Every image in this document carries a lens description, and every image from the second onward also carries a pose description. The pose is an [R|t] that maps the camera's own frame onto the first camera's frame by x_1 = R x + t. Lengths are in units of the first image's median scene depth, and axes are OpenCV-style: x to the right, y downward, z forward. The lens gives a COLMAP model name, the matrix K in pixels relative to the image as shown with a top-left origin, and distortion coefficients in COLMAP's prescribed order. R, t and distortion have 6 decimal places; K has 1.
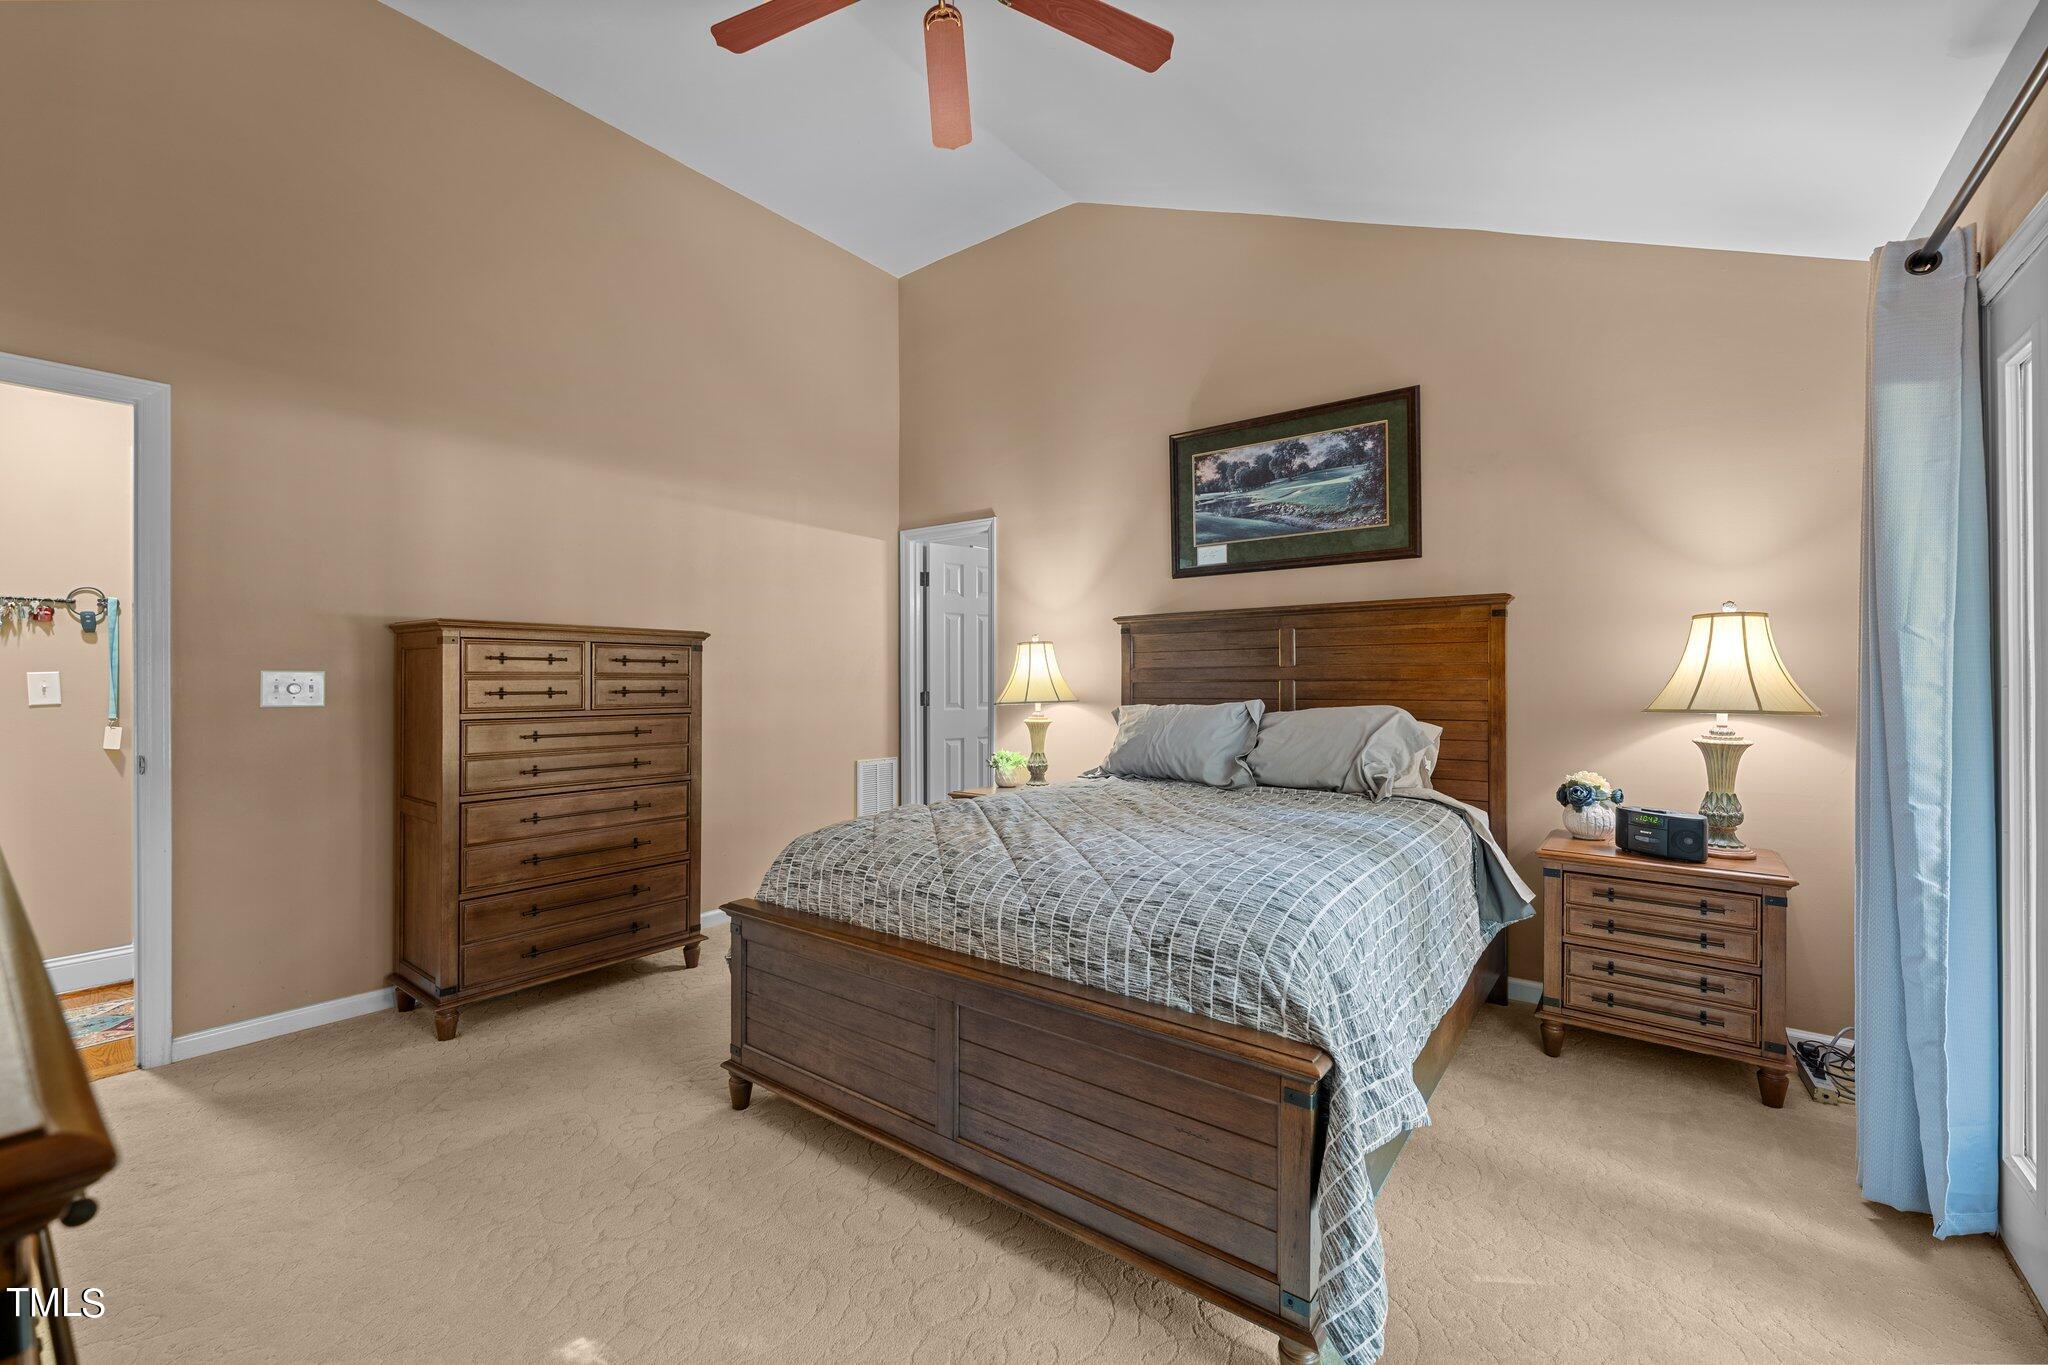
lens RADIAL K [[821.1, 0, 1034.8], [0, 821.1, 718.8], [0, 0, 1]] dist [-0.001374, -0.000026]
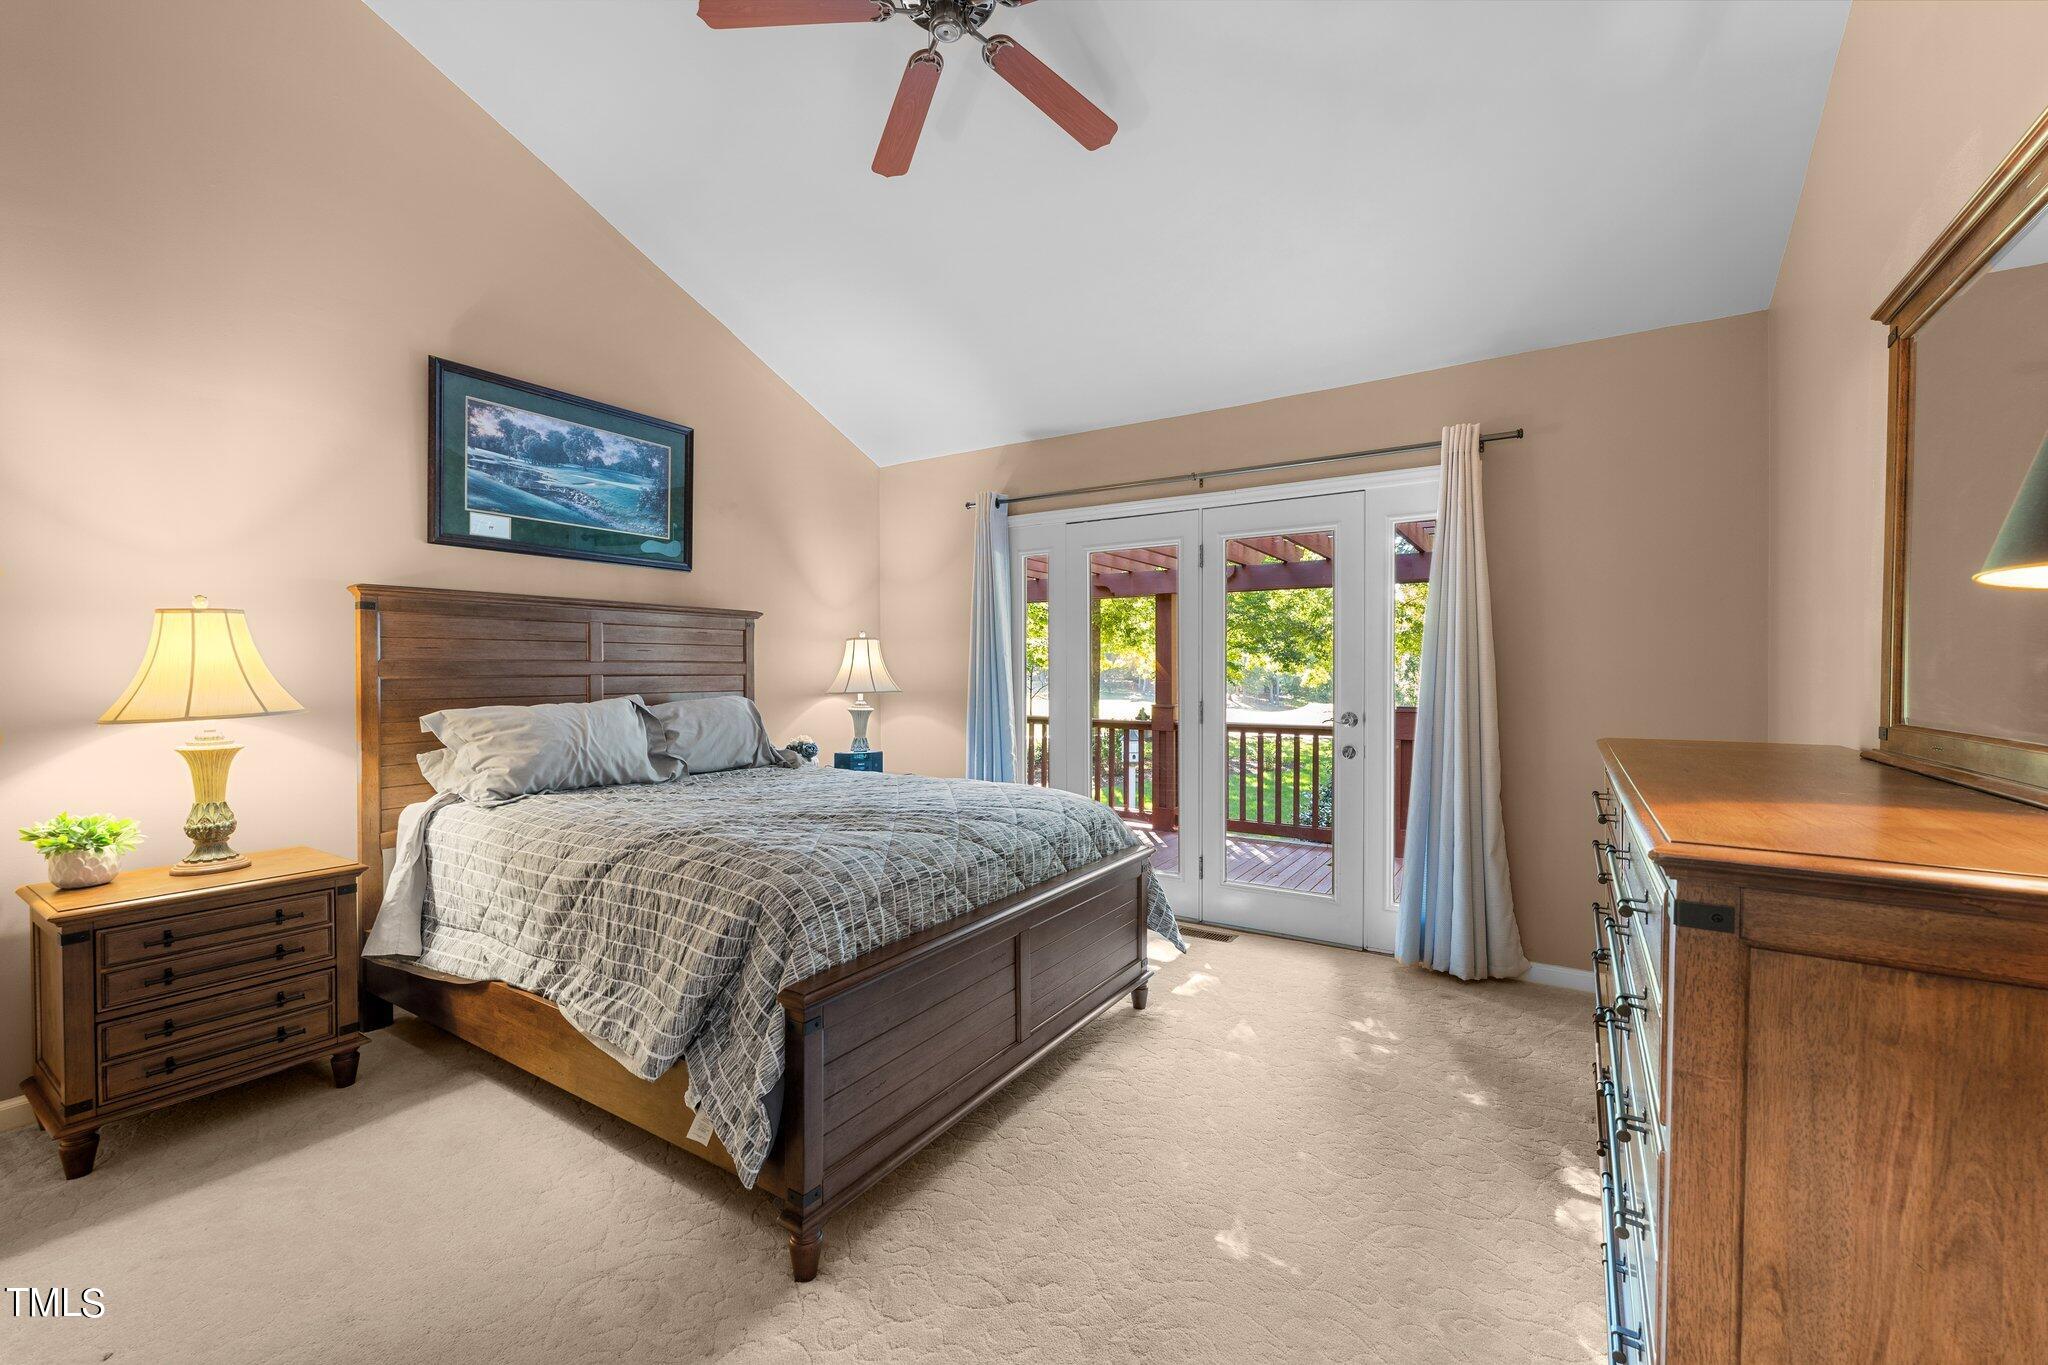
lens RADIAL K [[841.0, 0, 1024.2], [0, 841.0, 689.6], [0, 0, 1]] dist [0.000383, 0.000229]
pose [[-0.066466, -0.013254, 0.997701, -0.703191], [0.052986, 0.998454, 0.016794, -0.020793], [-0.996381, 0.053981, -0.065661, 0.553902]]
